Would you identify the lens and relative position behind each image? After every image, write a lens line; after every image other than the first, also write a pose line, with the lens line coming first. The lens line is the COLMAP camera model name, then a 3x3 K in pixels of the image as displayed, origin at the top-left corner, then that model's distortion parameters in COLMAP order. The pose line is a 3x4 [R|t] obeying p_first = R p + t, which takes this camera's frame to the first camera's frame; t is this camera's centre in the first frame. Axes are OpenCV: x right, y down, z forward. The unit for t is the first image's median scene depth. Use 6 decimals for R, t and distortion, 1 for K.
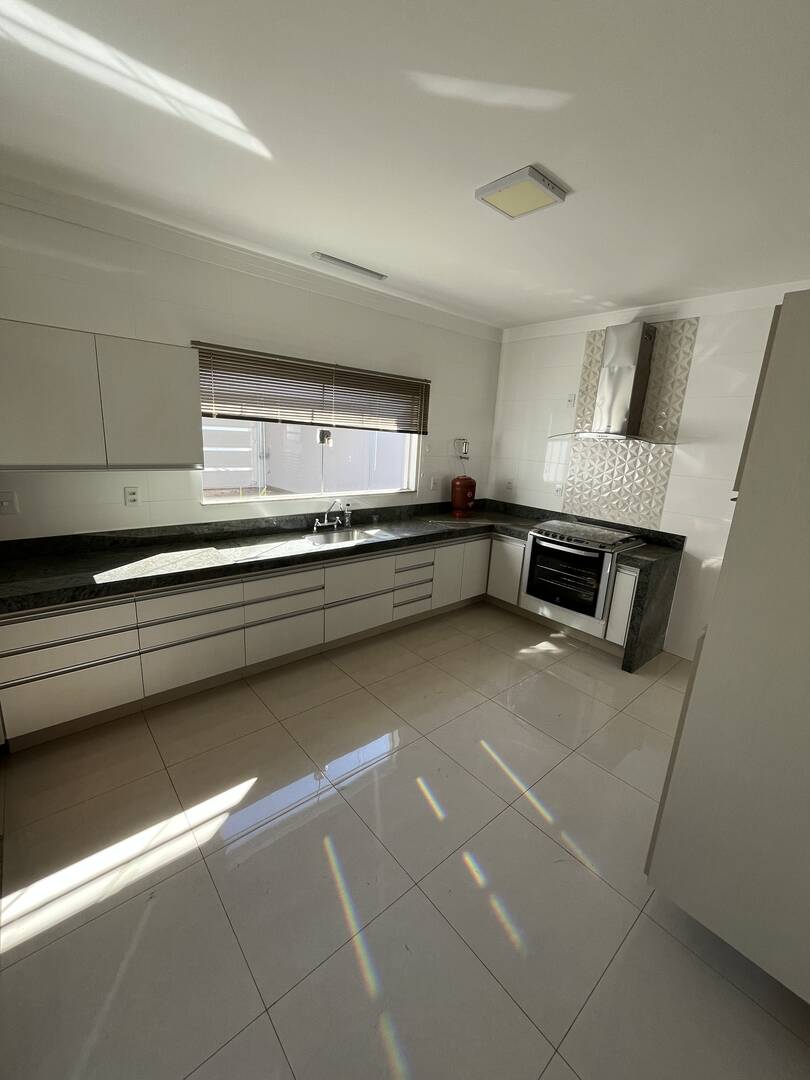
lens RADIAL K [[435.0, 0, 406.4], [0, 435.0, 542.9], [0, 0, 1]] dist [-0.004742, 0.000769]
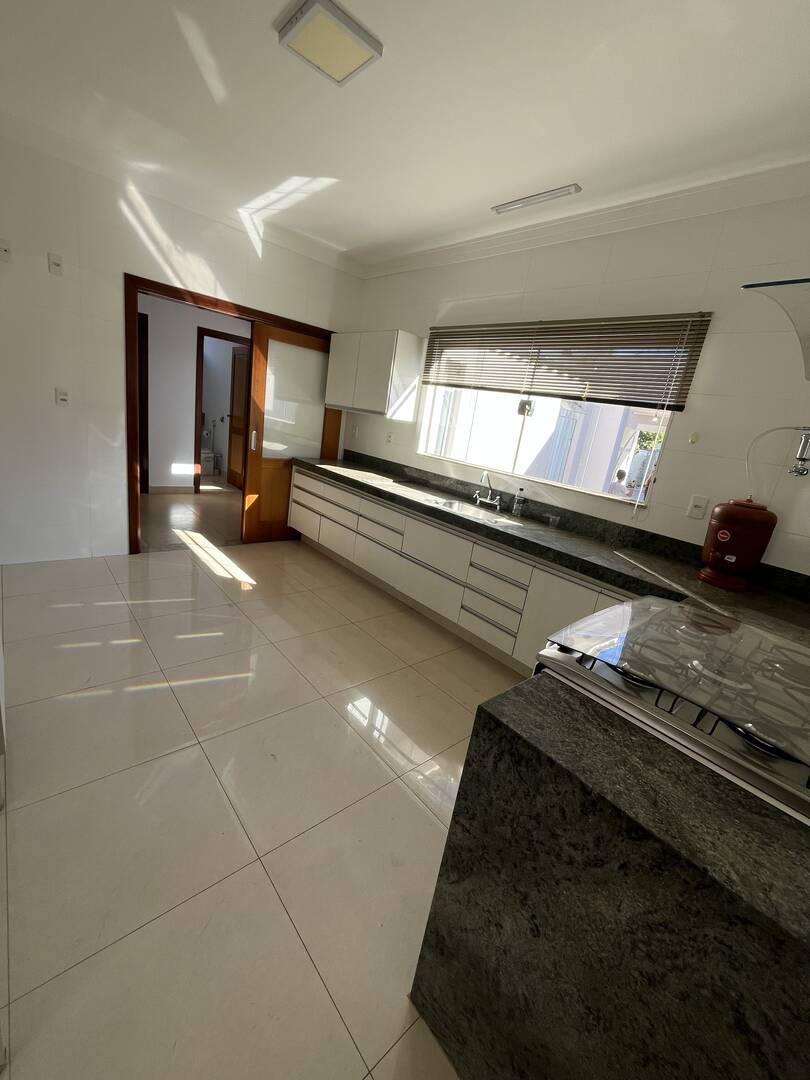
lens RADIAL K [[435.0, 0, 402.3], [0, 435.0, 540.2], [0, 0, 1]] dist [-0.004742, 0.000769]
pose [[0.011441, 0.222006, -0.974978, 0.742656], [-0.387586, 0.899801, 0.200339, -0.083683], [0.921762, 0.375596, 0.096341, 0.799727]]
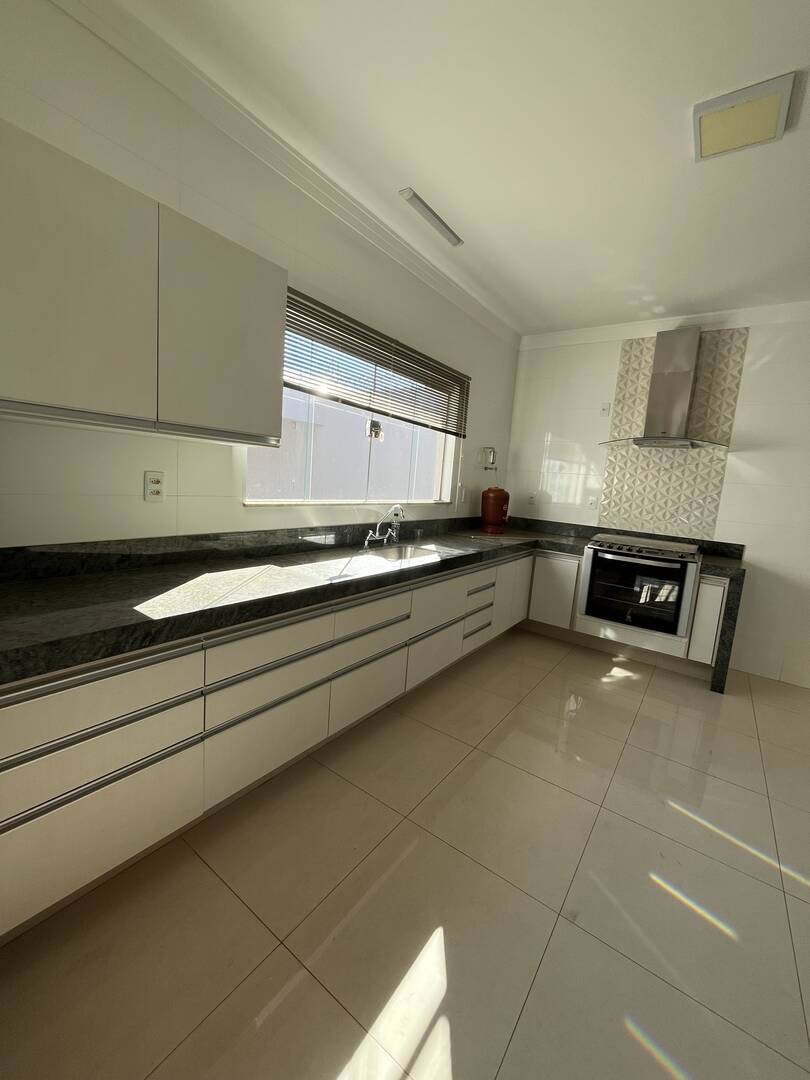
lens RADIAL K [[435.0, 0, 403.9], [0, 435.0, 541.5], [0, 0, 1]] dist [-0.004742, 0.000769]
pose [[0.972622, -0.014511, 0.231941, -0.330084], [0.034670, 0.995940, -0.083075, 0.031994], [-0.229794, 0.088842, 0.969176, 0.233285]]
